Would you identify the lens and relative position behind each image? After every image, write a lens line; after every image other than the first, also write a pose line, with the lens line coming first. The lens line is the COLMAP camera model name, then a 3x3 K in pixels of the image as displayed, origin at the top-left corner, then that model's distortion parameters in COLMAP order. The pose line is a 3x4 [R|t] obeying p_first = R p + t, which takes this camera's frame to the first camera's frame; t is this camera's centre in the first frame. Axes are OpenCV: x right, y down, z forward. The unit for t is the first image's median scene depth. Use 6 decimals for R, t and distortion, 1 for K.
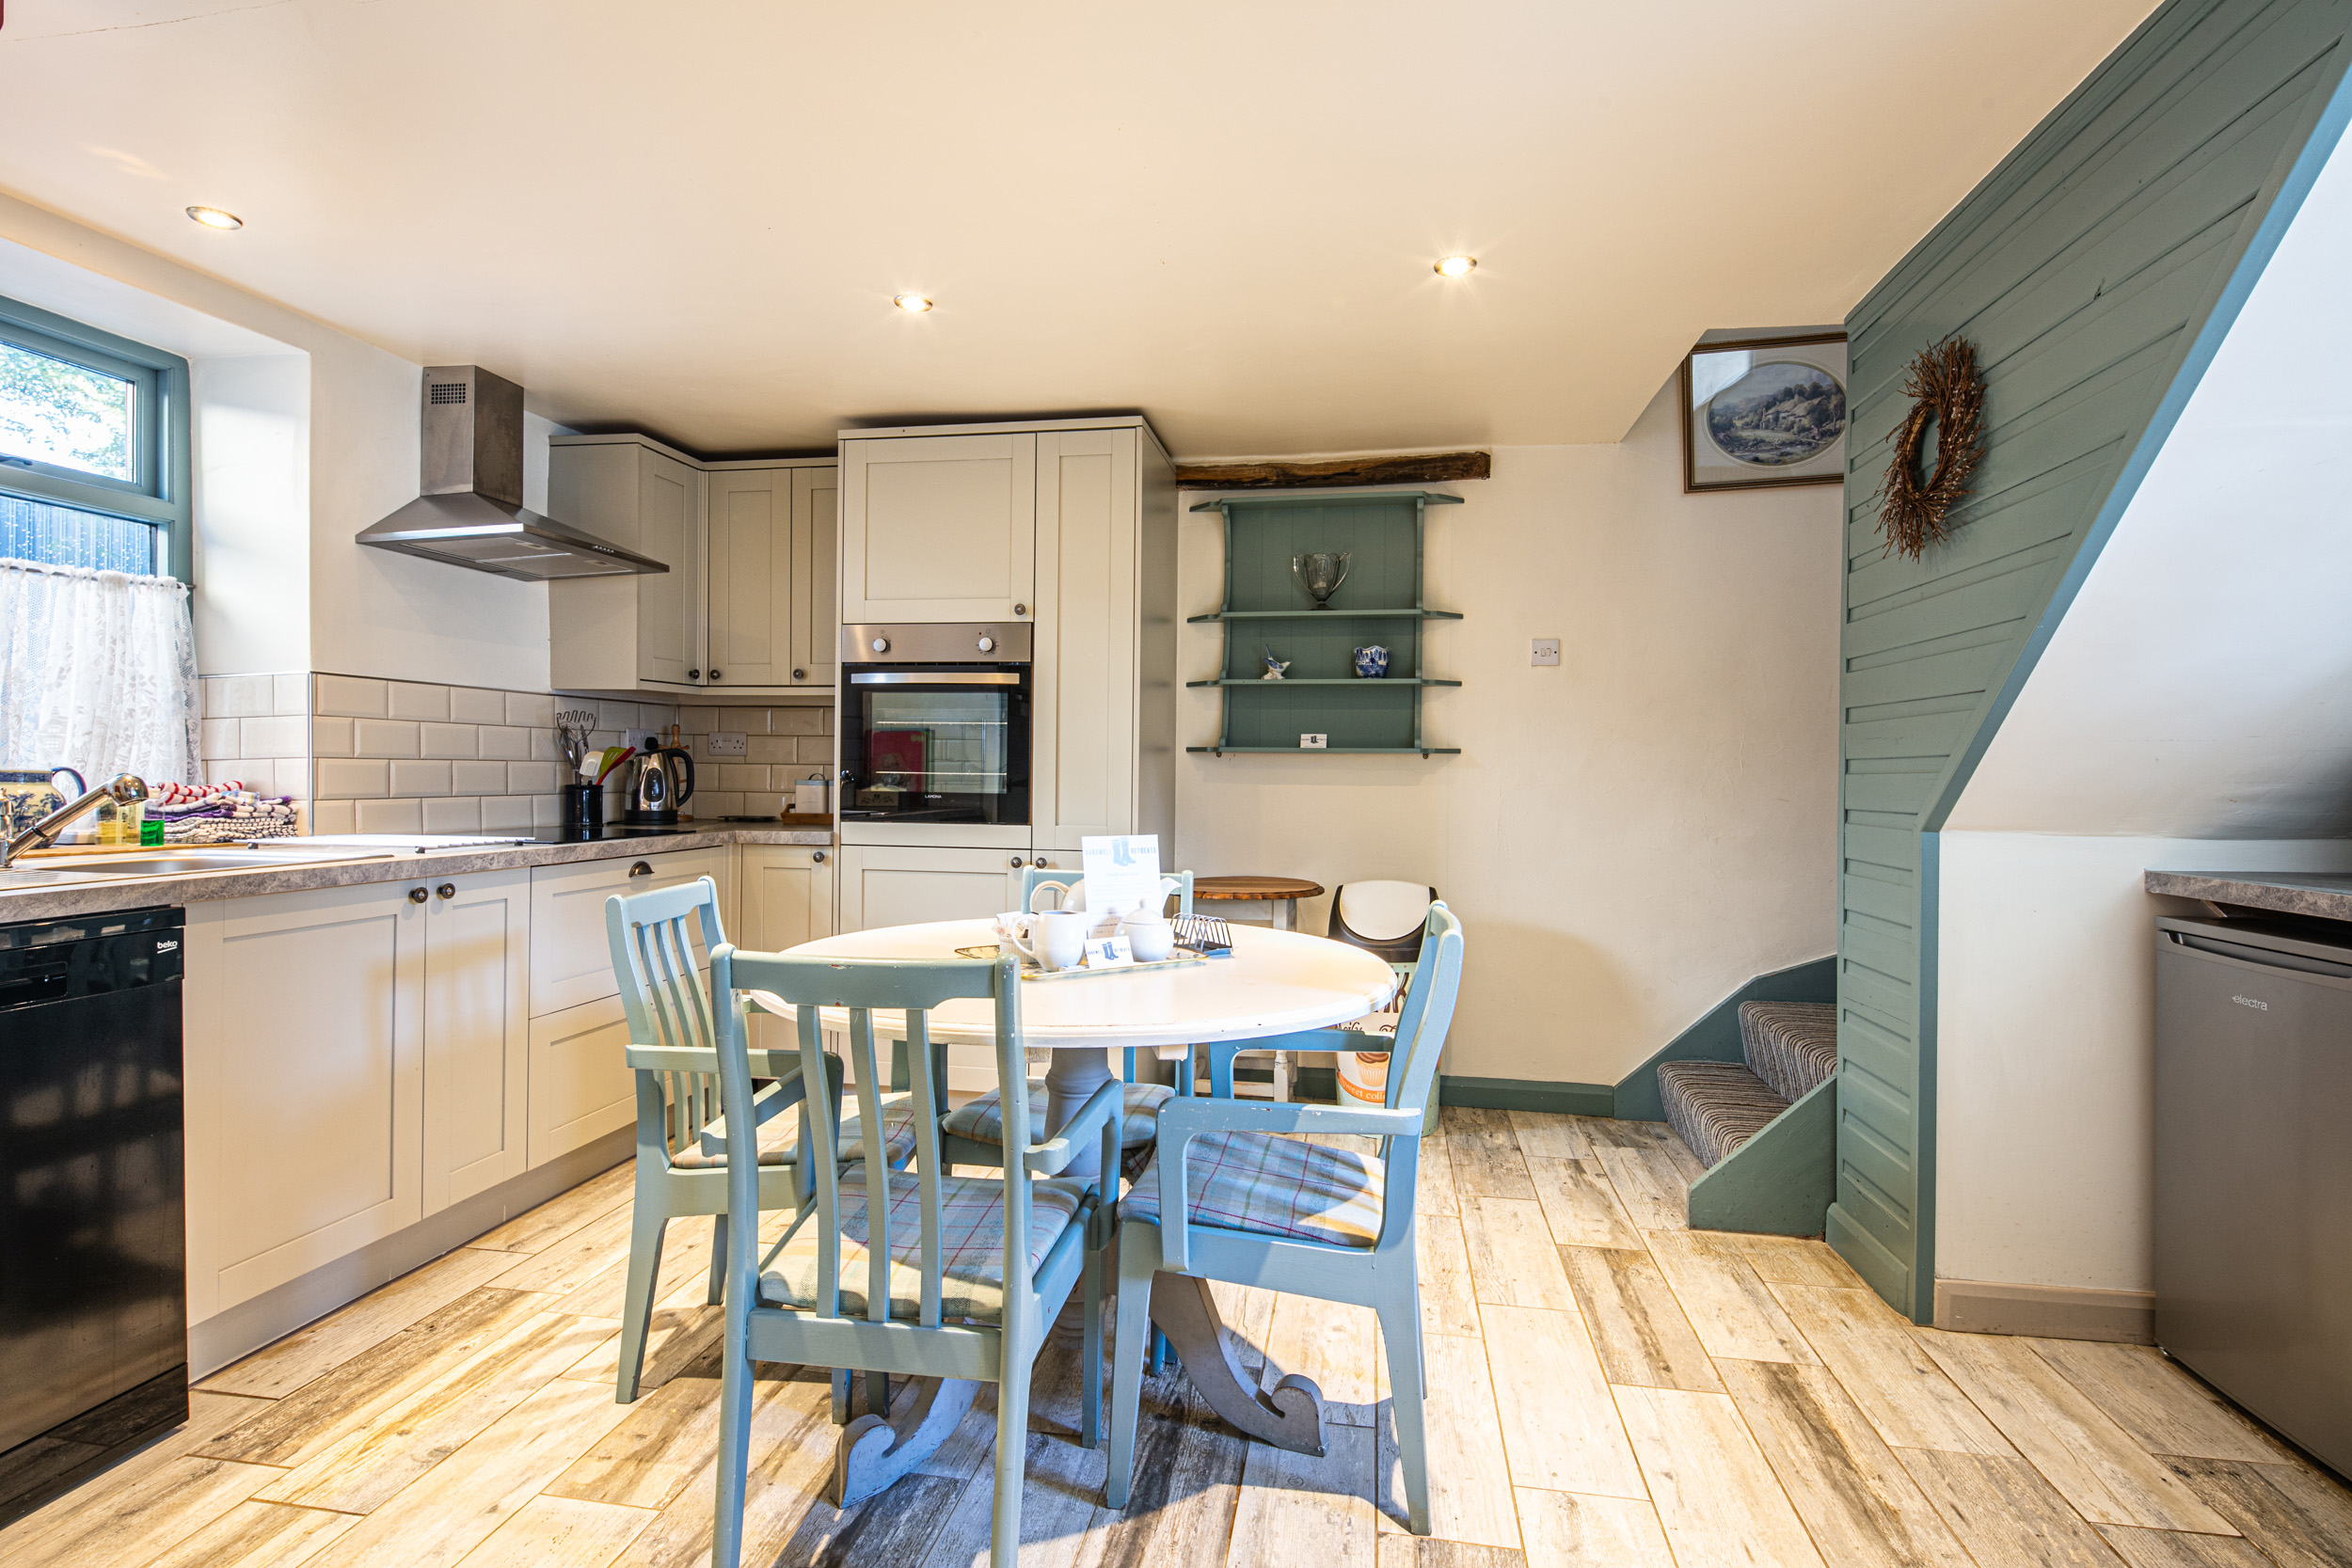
lens RADIAL K [[1147.7, 0, 1181.3], [0, 1147.7, 768.6], [0, 0, 1]] dist [0.004776, -0.002711]
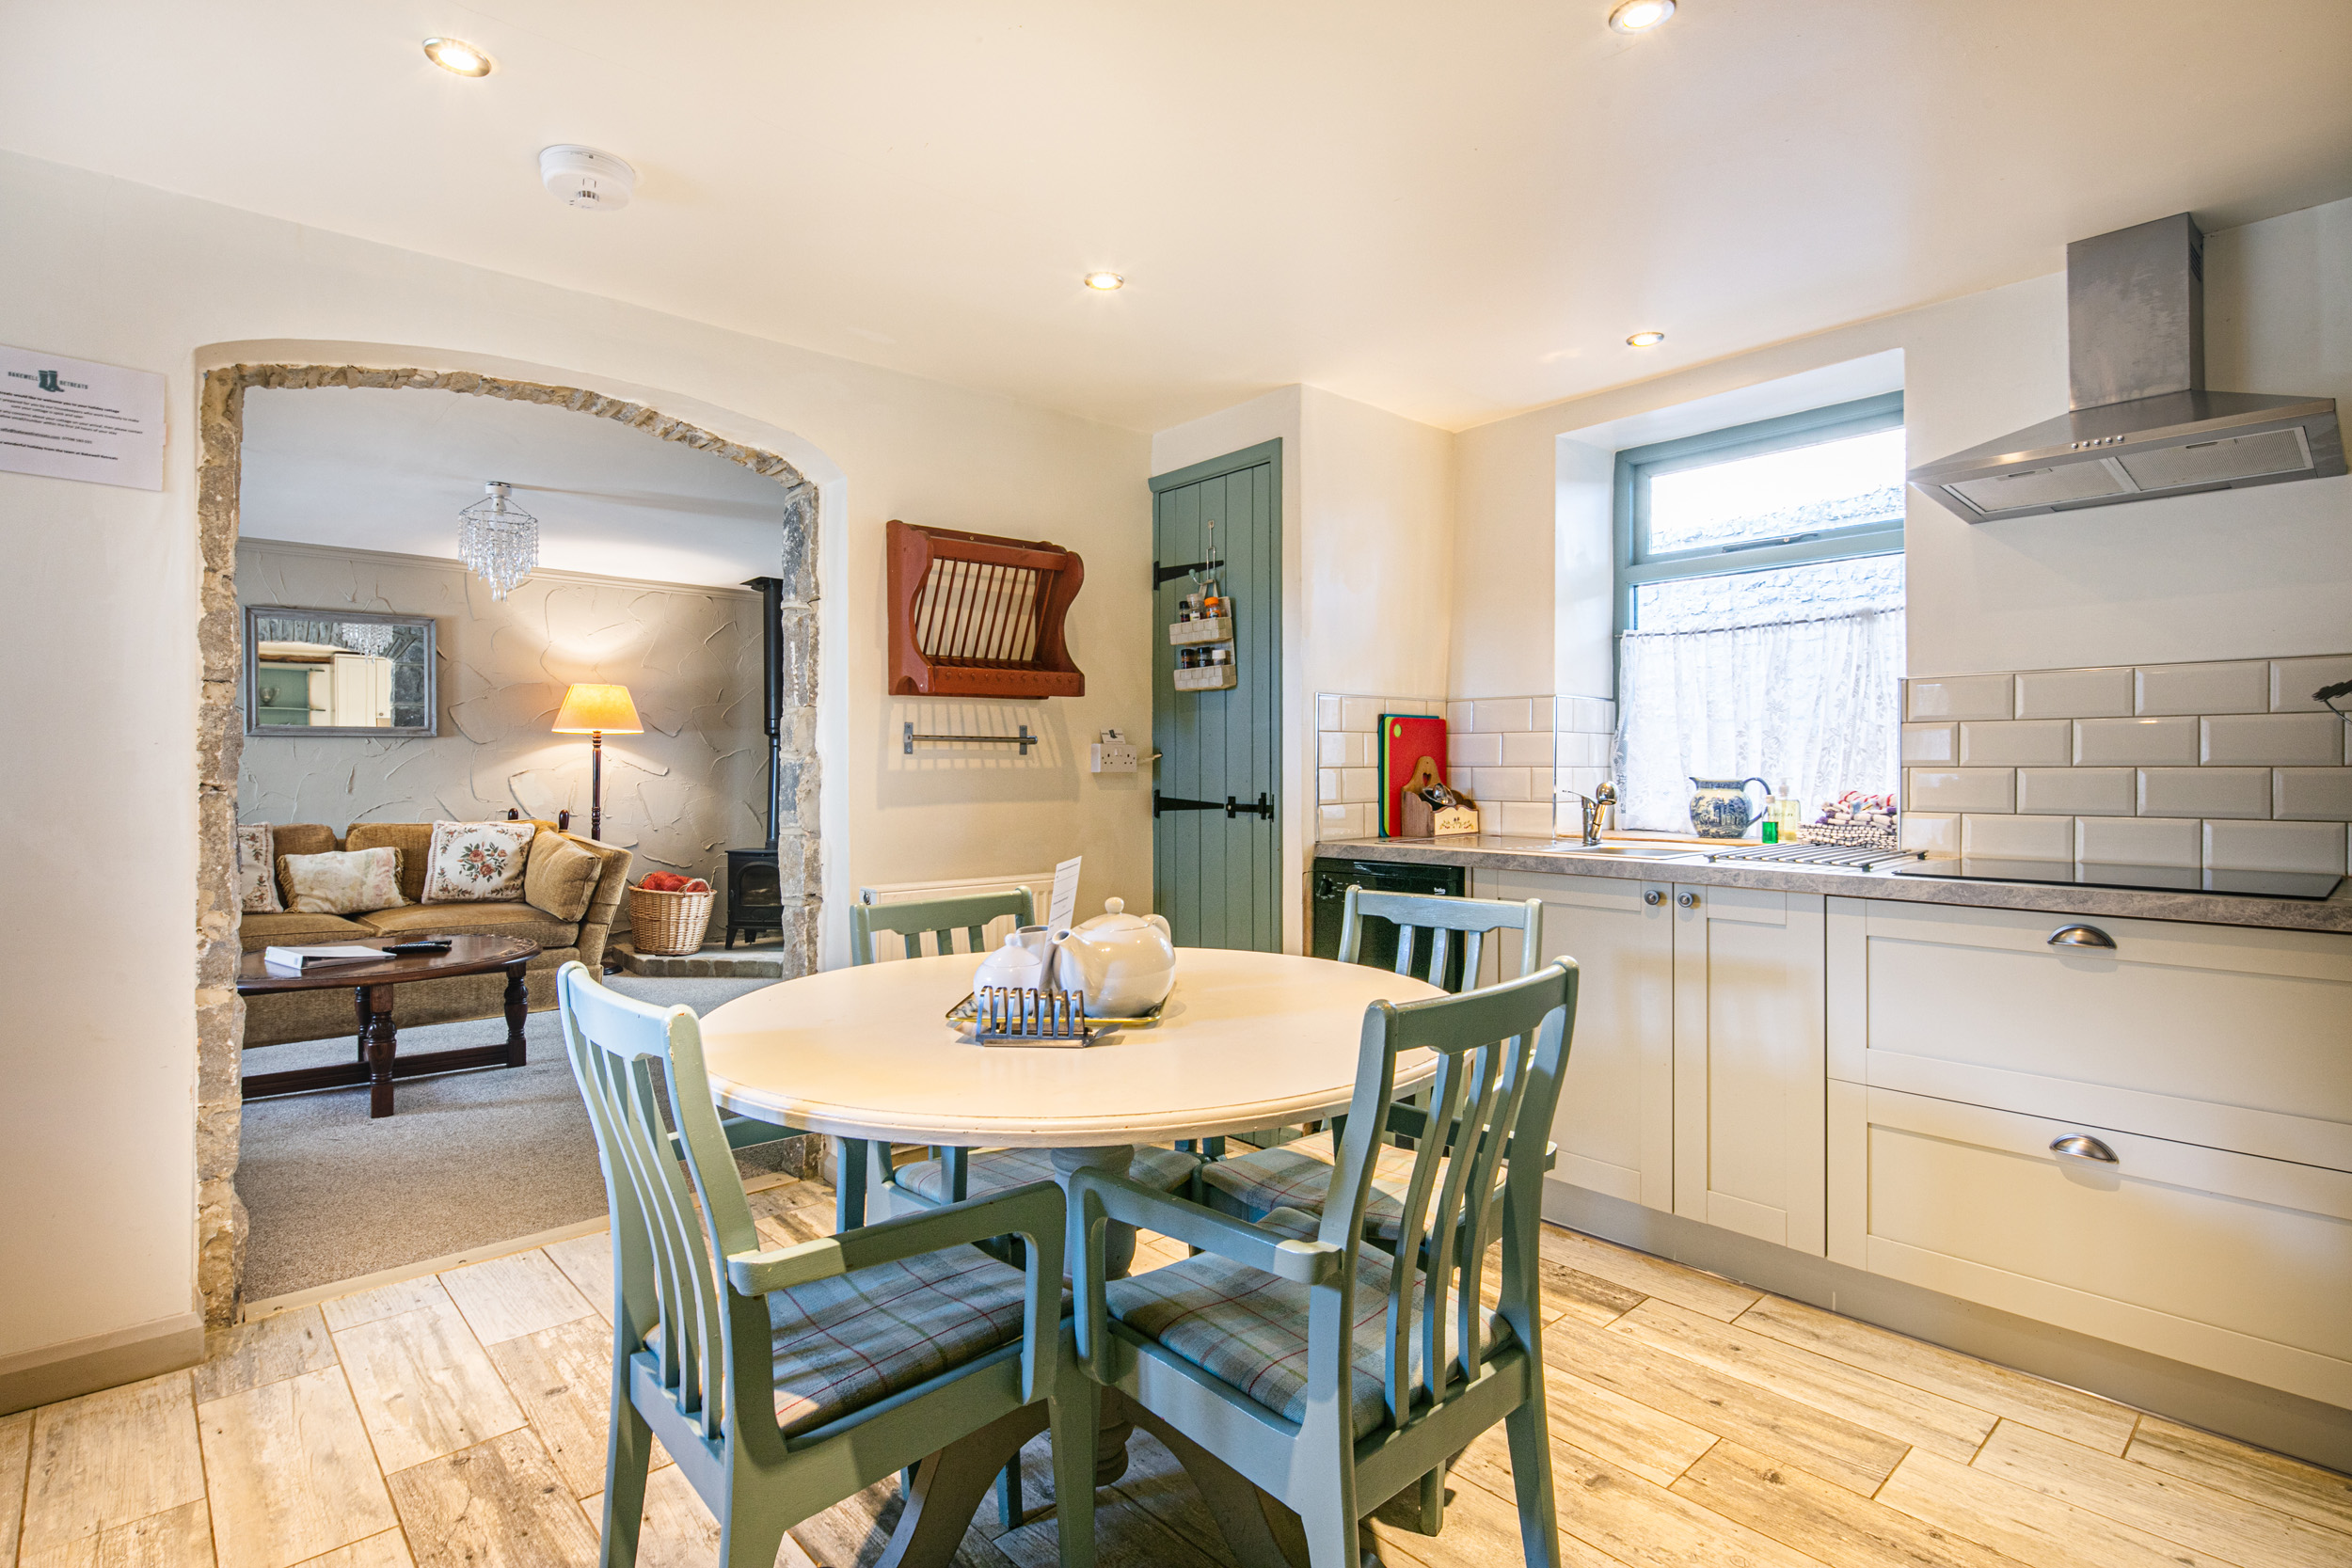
lens RADIAL K [[1147.7, 0, 1180.6], [0, 1147.7, 768.4], [0, 0, 1]] dist [0.004776, -0.002711]
pose [[-0.617179, -0.009415, -0.786766, 0.306442], [-0.002270, 0.999946, -0.010186, 0.002315], [0.786819, -0.004501, -0.617167, 0.921938]]
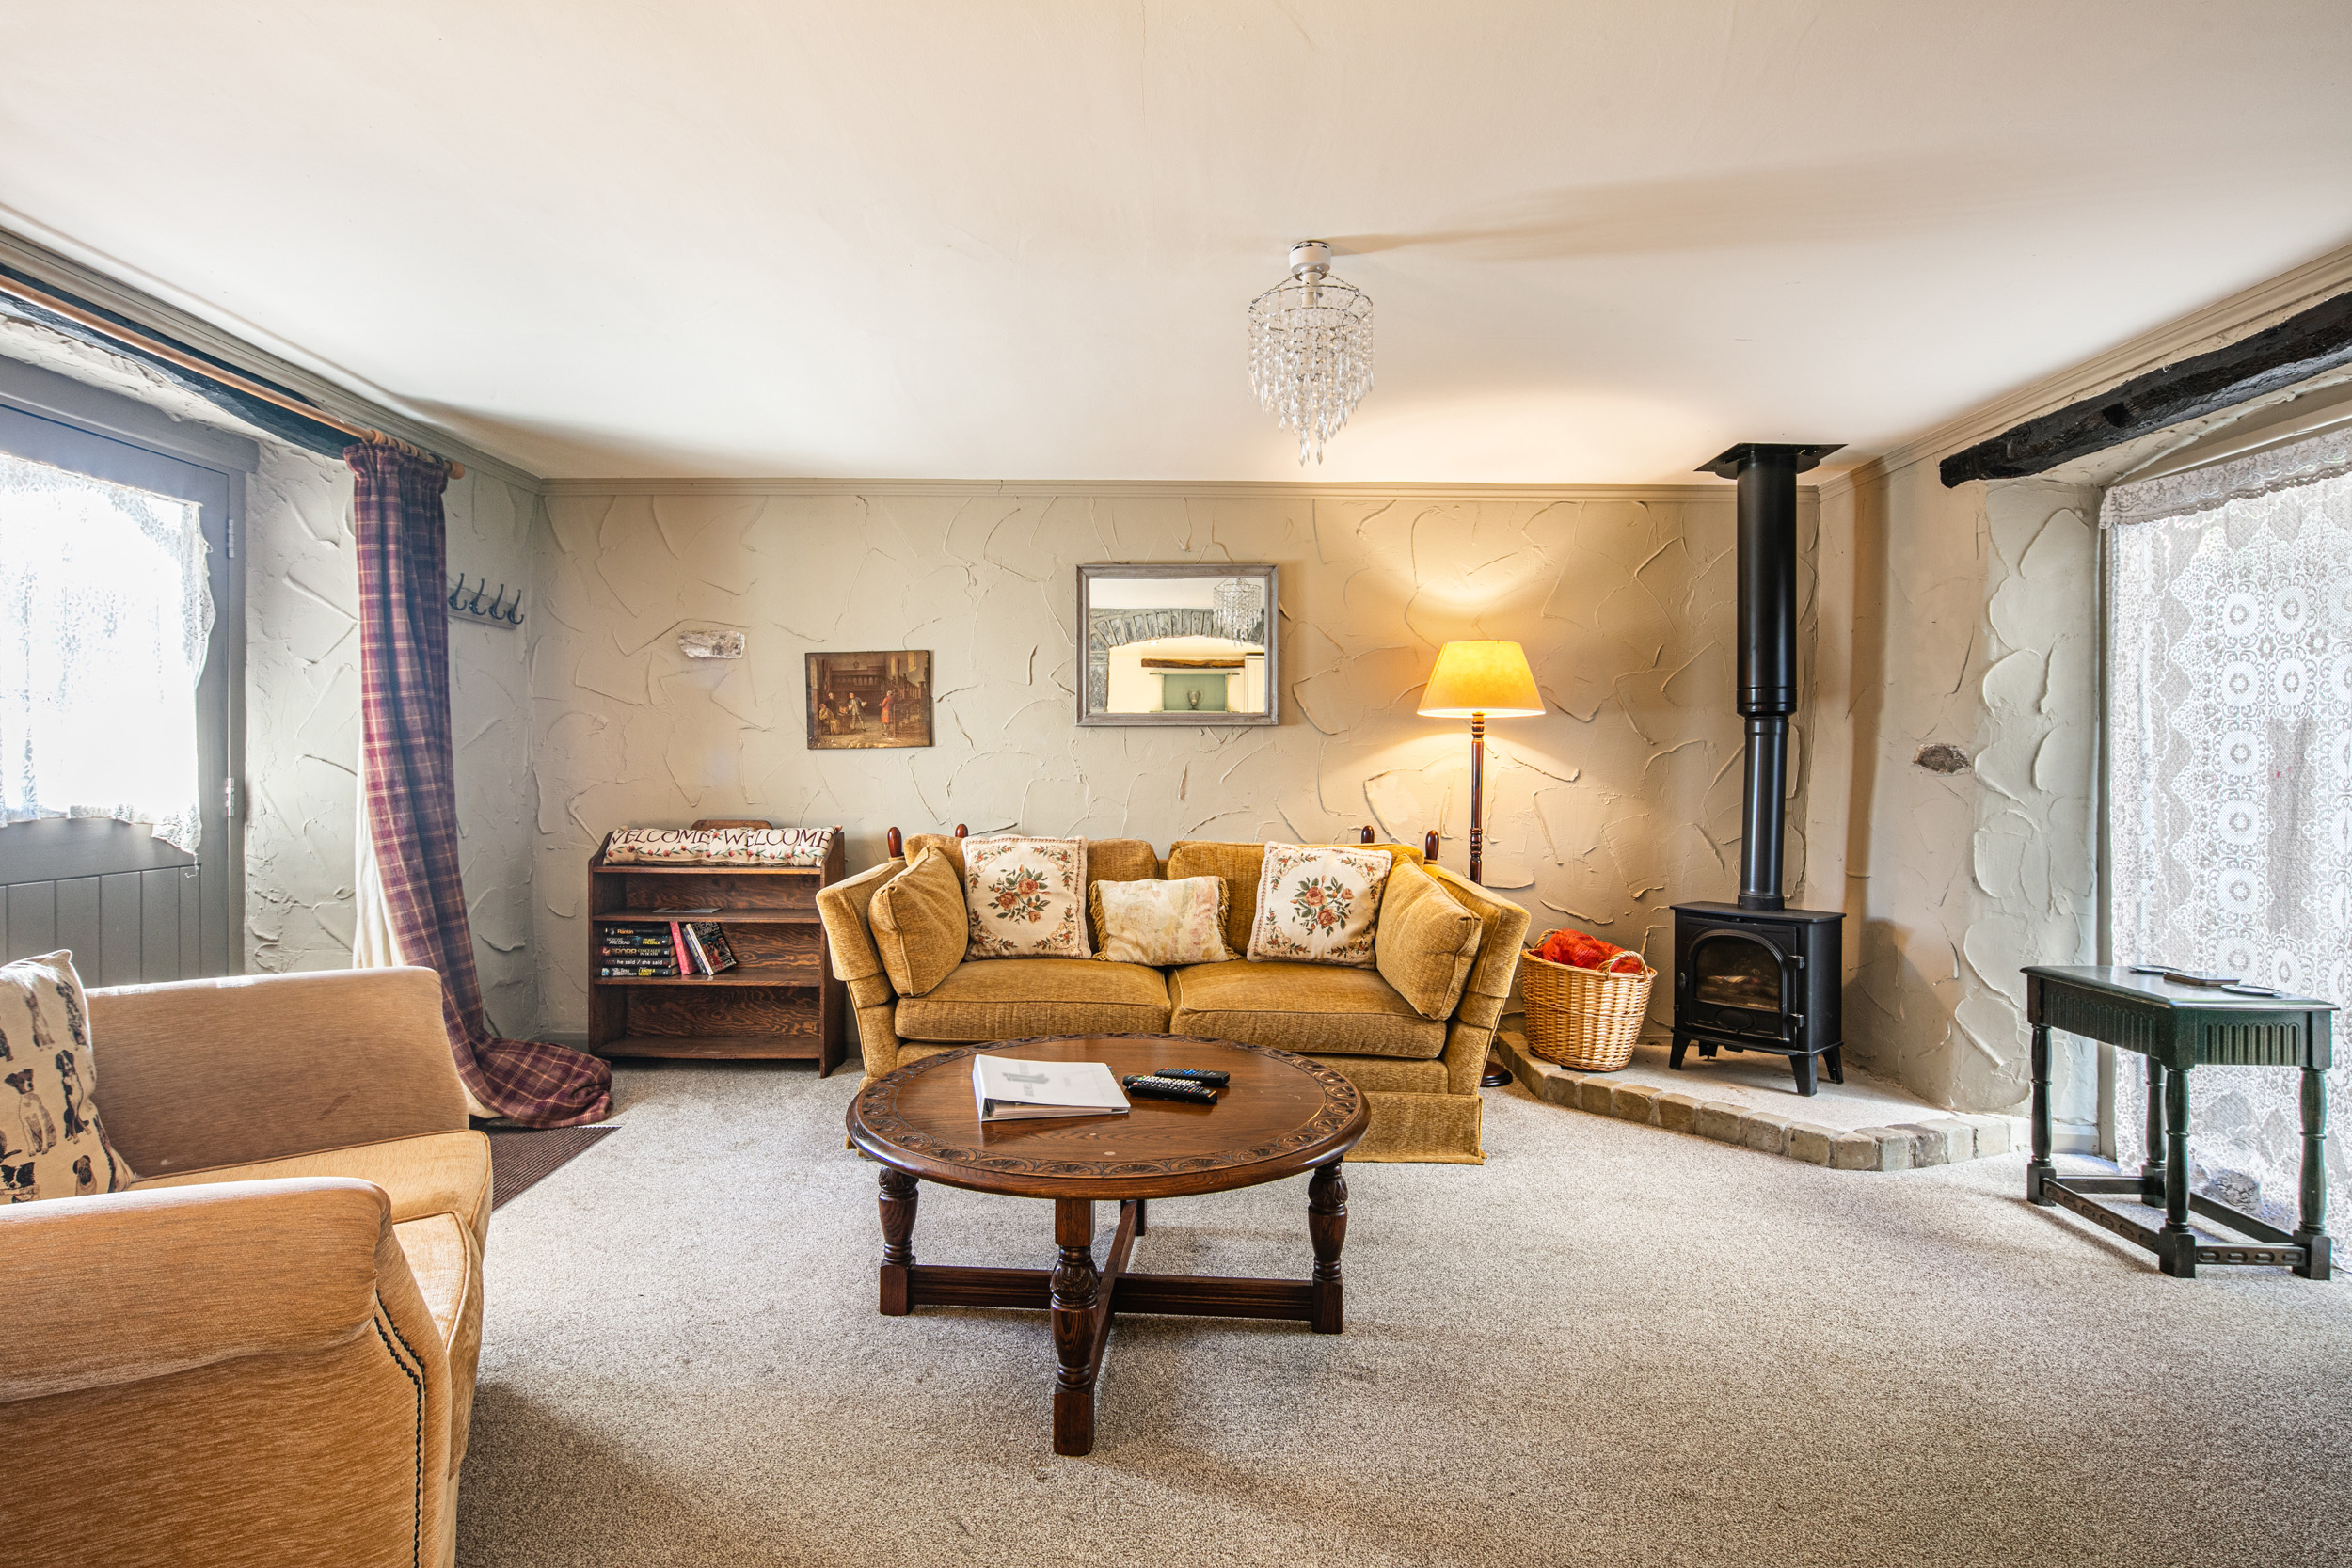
lens RADIAL K [[1147.7, 0, 1175.8], [0, 1147.7, 770.3], [0, 0, 1]] dist [0.004776, -0.002711]
pose [[-0.985103, -0.016684, -0.171154, -0.031785], [-0.016078, 0.999859, -0.004926, -0.002691], [0.171212, -0.002101, -0.985232, 0.214175]]
